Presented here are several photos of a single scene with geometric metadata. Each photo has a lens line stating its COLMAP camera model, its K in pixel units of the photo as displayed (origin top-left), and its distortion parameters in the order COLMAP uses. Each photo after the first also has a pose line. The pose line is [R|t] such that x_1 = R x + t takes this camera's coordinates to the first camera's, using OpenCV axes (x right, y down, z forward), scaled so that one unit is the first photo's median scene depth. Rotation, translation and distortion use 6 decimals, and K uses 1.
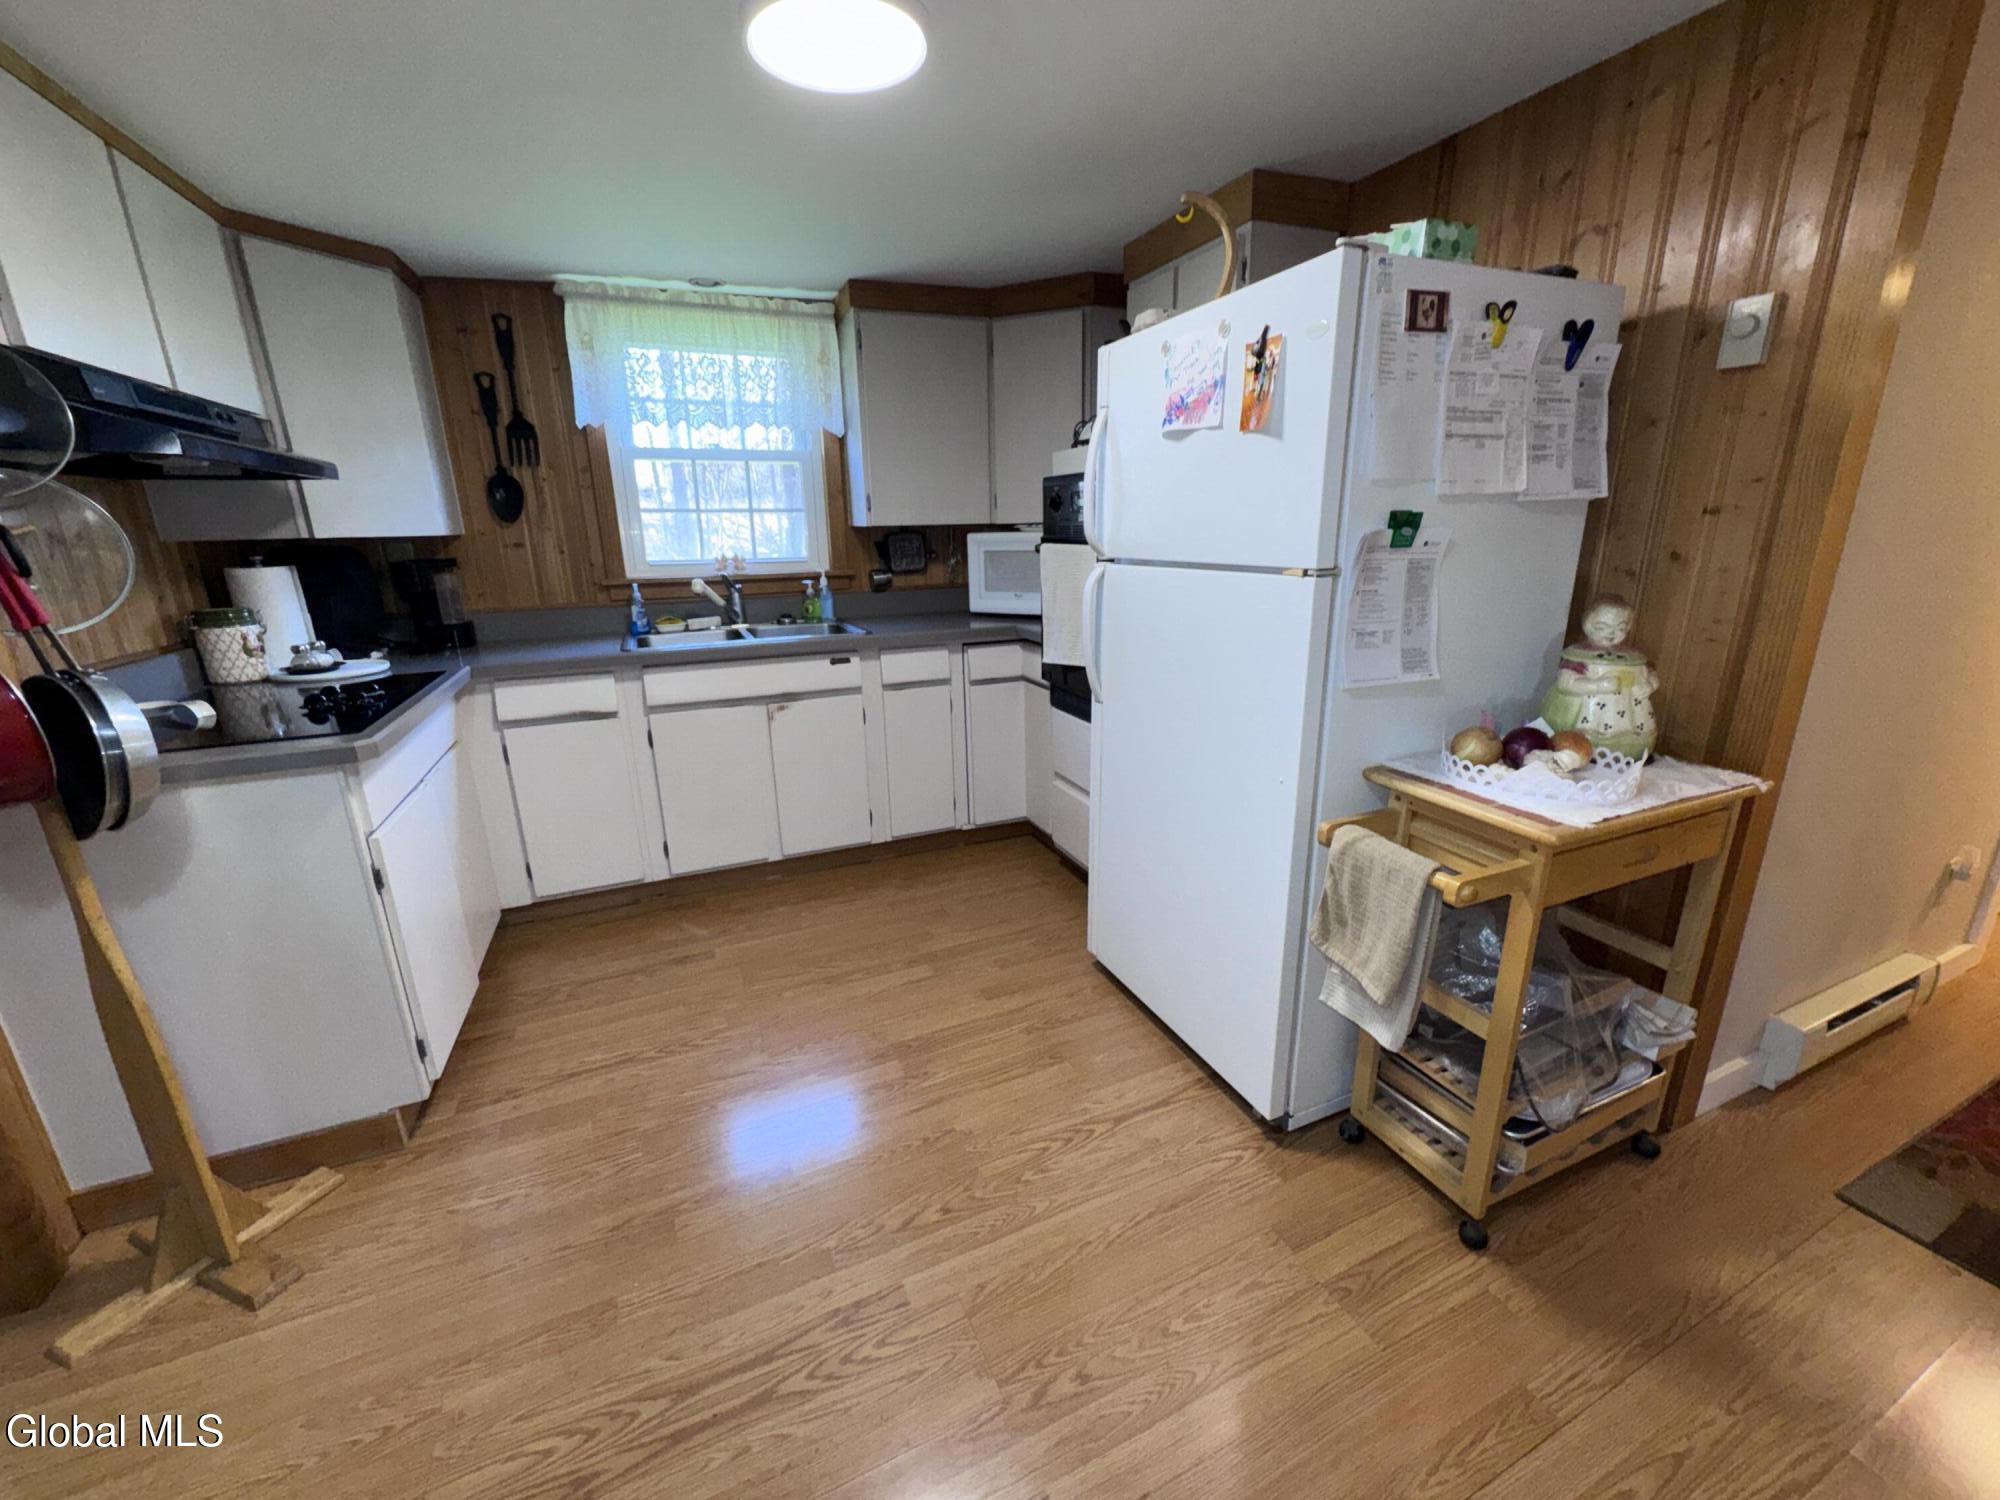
lens RADIAL K [[796.4, 0, 1006.4], [0, 796.4, 748.5], [0, 0, 1]] dist [-0.001557, -0.000073]
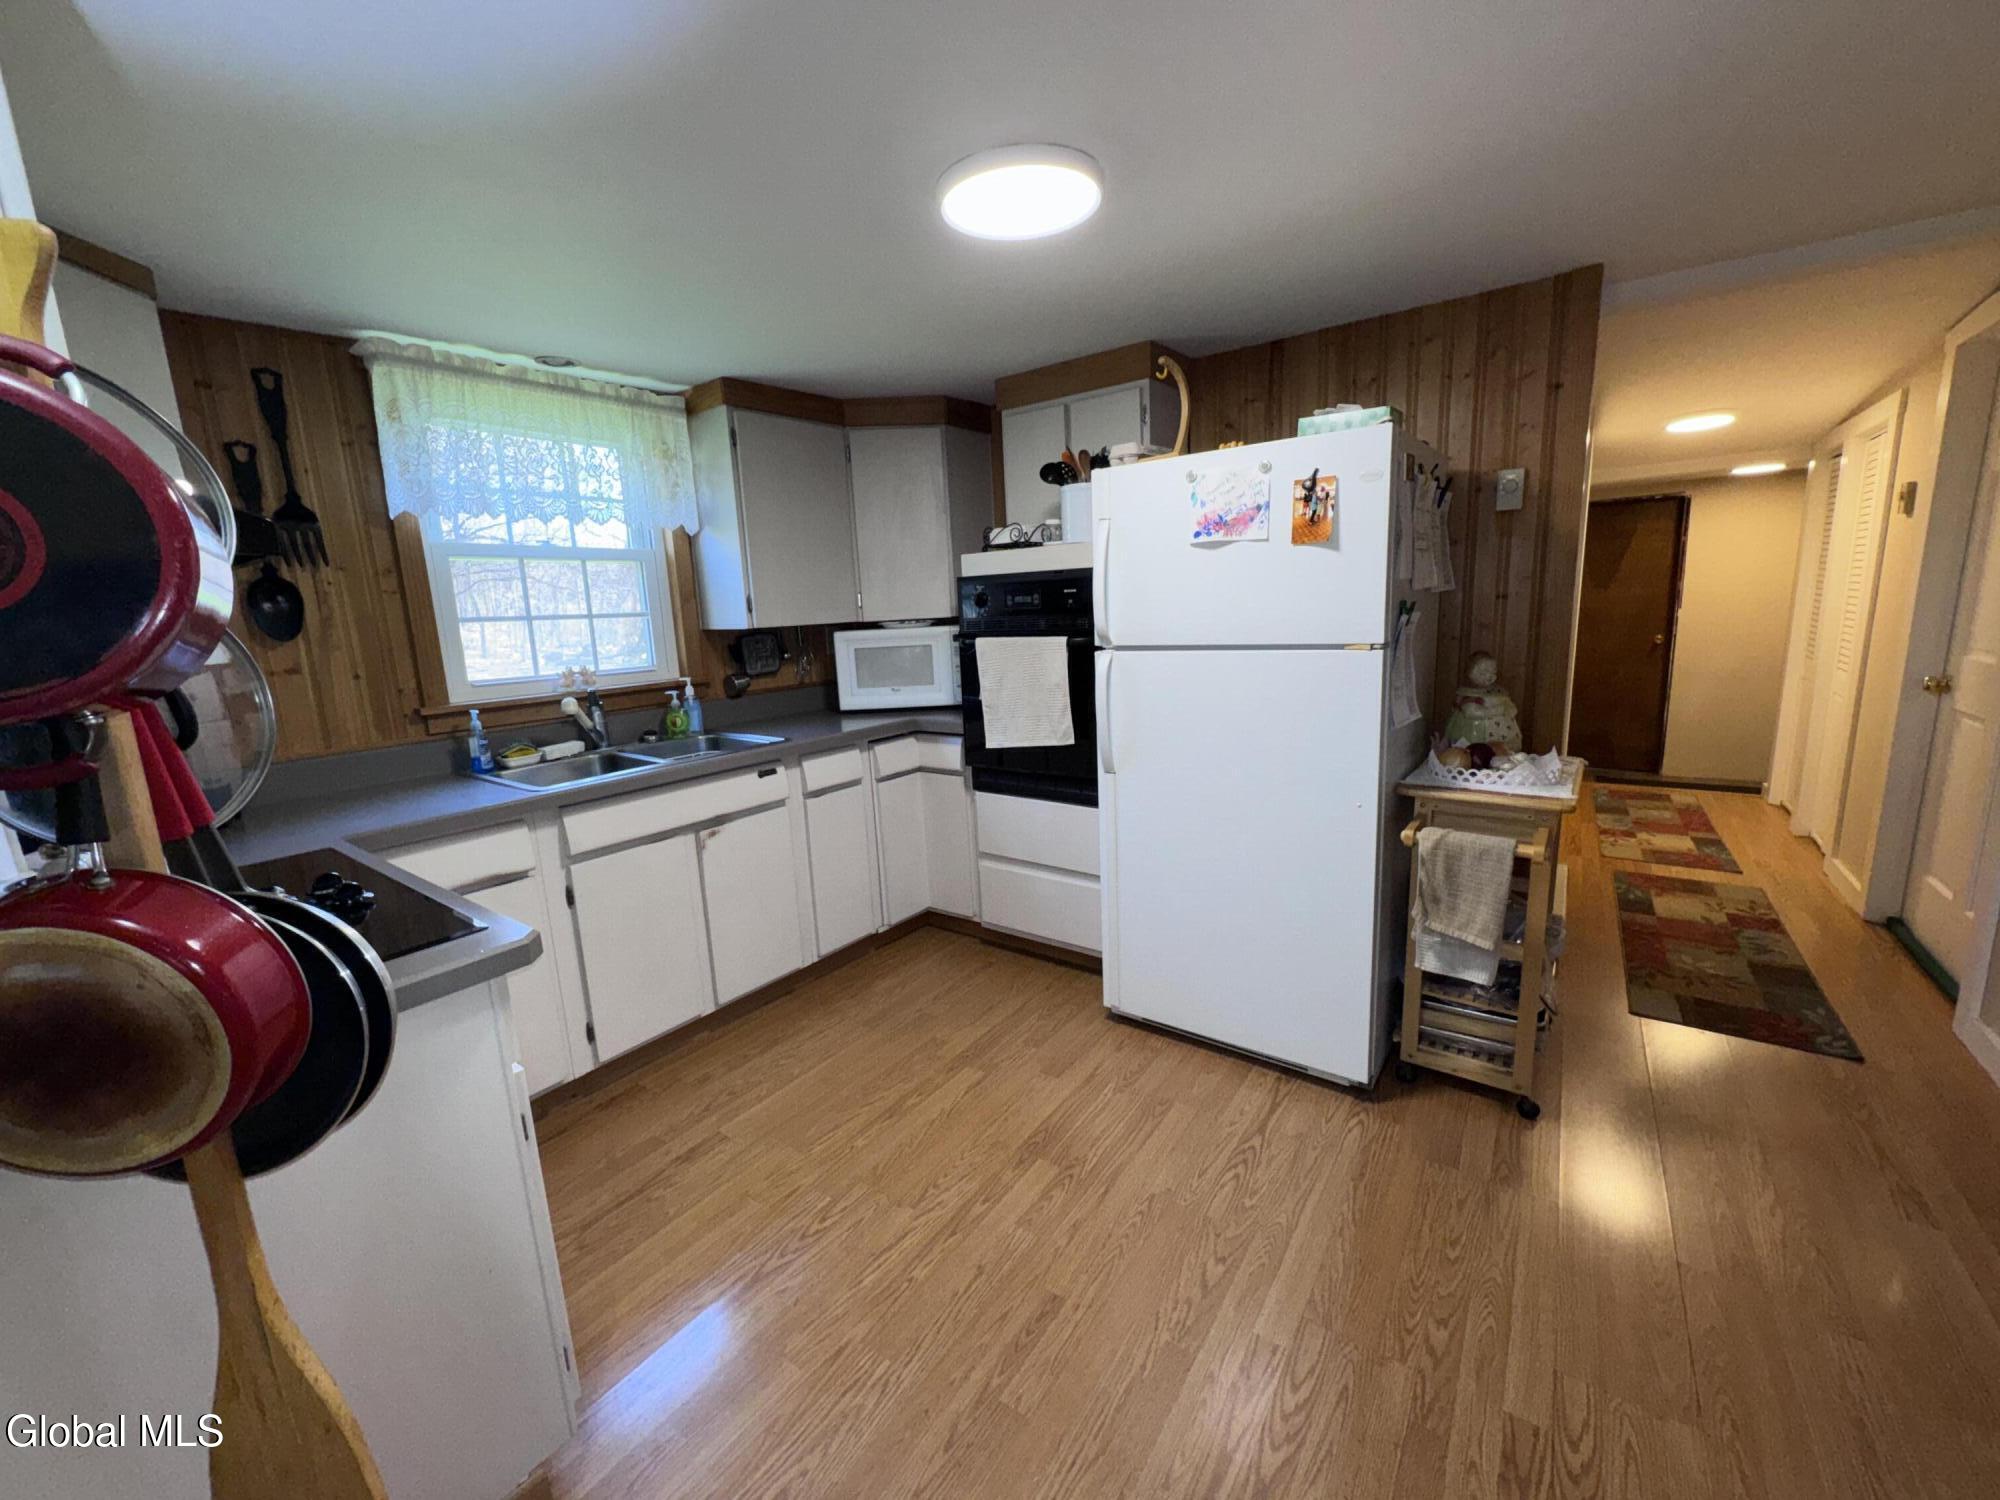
lens RADIAL K [[796.4, 0, 994.6], [0, 796.4, 749.6], [0, 0, 1]] dist [-0.001557, -0.000073]
pose [[0.866982, -0.110455, 0.485944, -0.431152], [0.163422, 0.984220, -0.067853, -0.031889], [-0.470781, 0.138241, 0.871352, 0.076783]]
